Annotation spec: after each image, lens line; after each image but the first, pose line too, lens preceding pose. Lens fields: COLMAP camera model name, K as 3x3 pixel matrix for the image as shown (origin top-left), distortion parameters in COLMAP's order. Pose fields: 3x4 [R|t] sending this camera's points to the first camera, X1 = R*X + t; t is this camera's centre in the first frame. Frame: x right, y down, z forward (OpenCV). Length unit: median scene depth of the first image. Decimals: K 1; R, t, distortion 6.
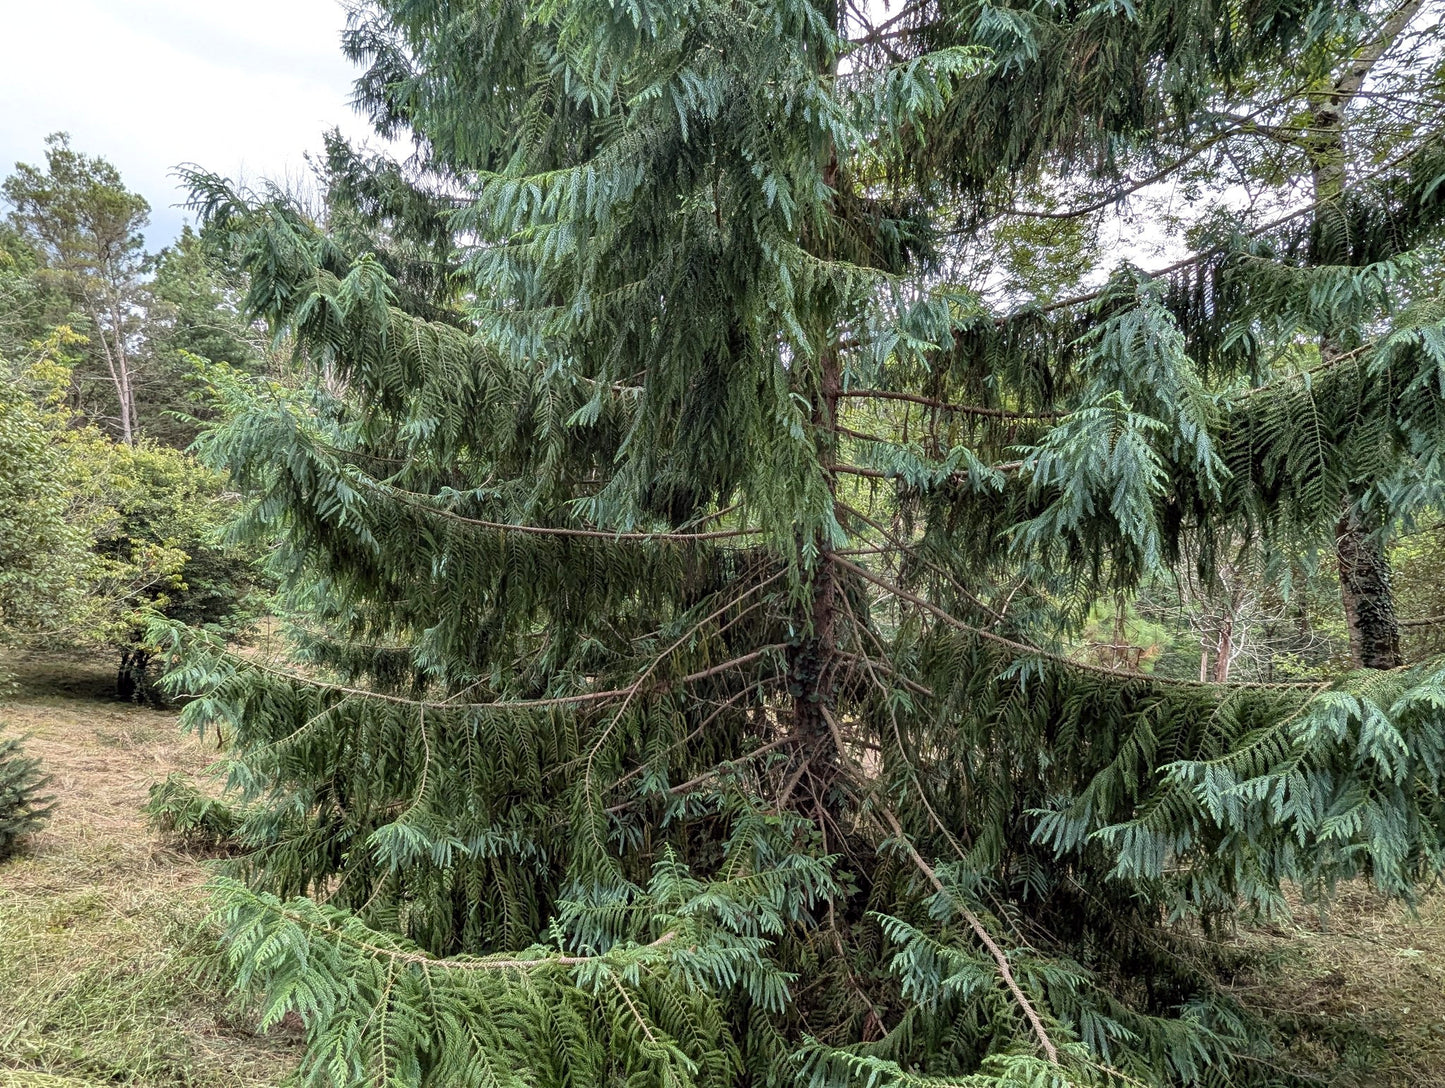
lens RADIAL K [[838.5, 0, 725.1], [0, 838.5, 553.9], [0, 0, 1]] dist [0.000190, -0.002626]
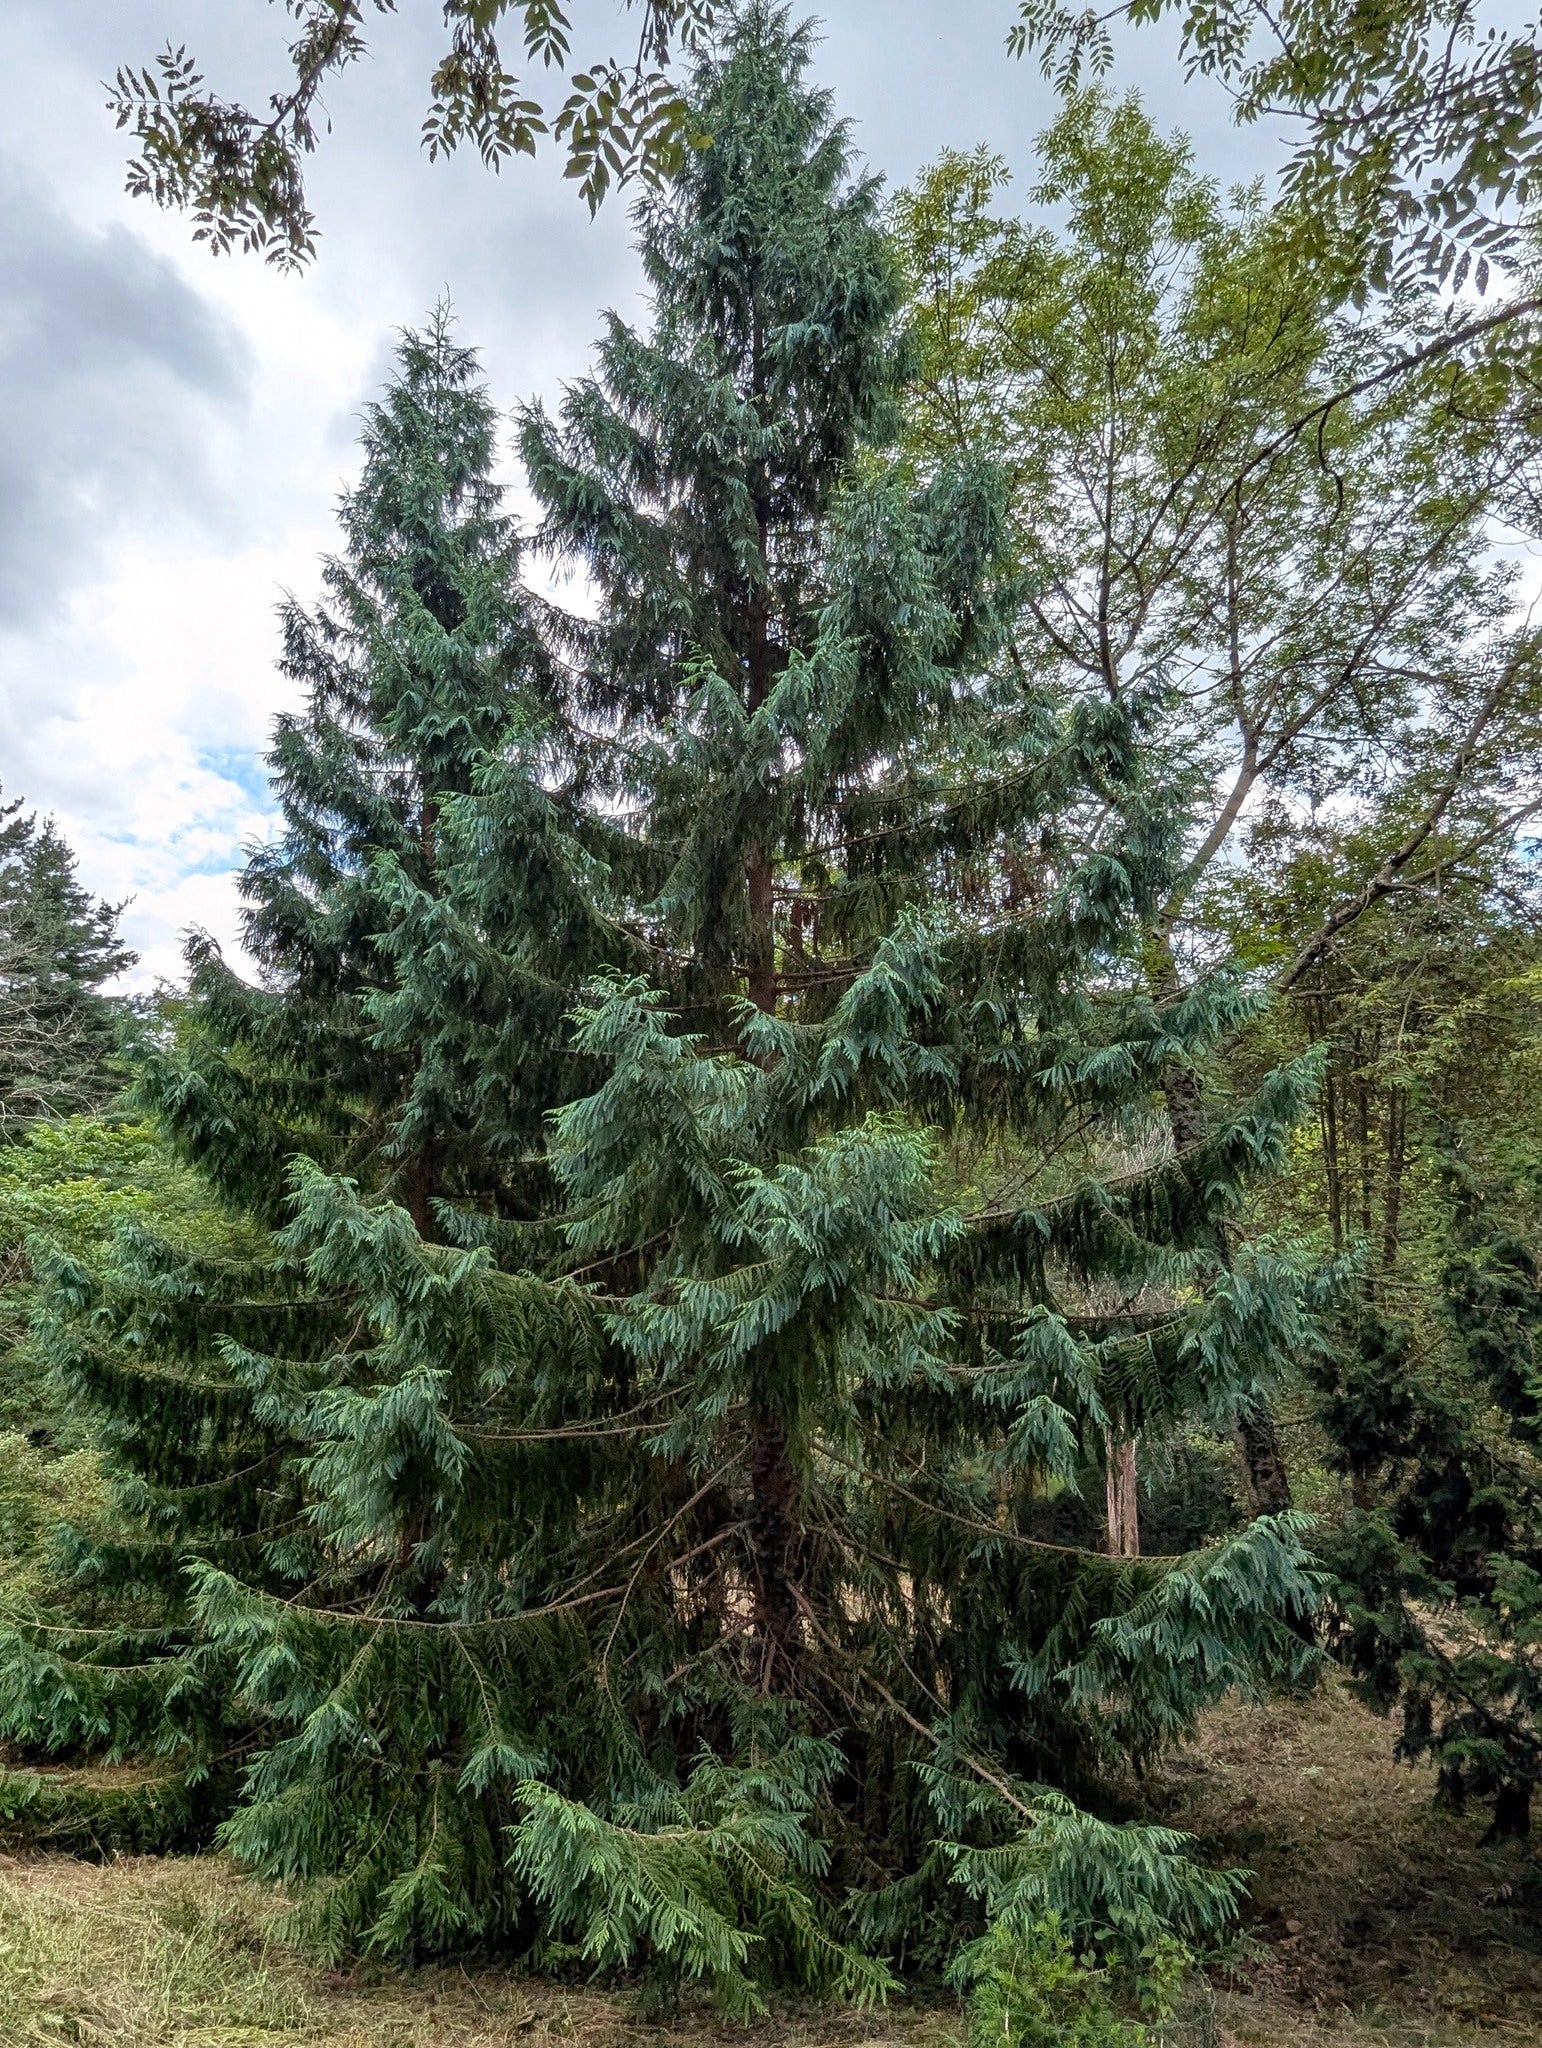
lens RADIAL K [[1188.4, 0, 757.6], [0, 1188.4, 1018.5], [0, 0, 1]] dist [0.000190, -0.002626]
pose [[0.967380, 0.014413, 0.252921, -0.507967], [0.043623, 0.973989, -0.222357, -0.292510], [-0.249547, 0.226137, 0.941588, -0.914615]]
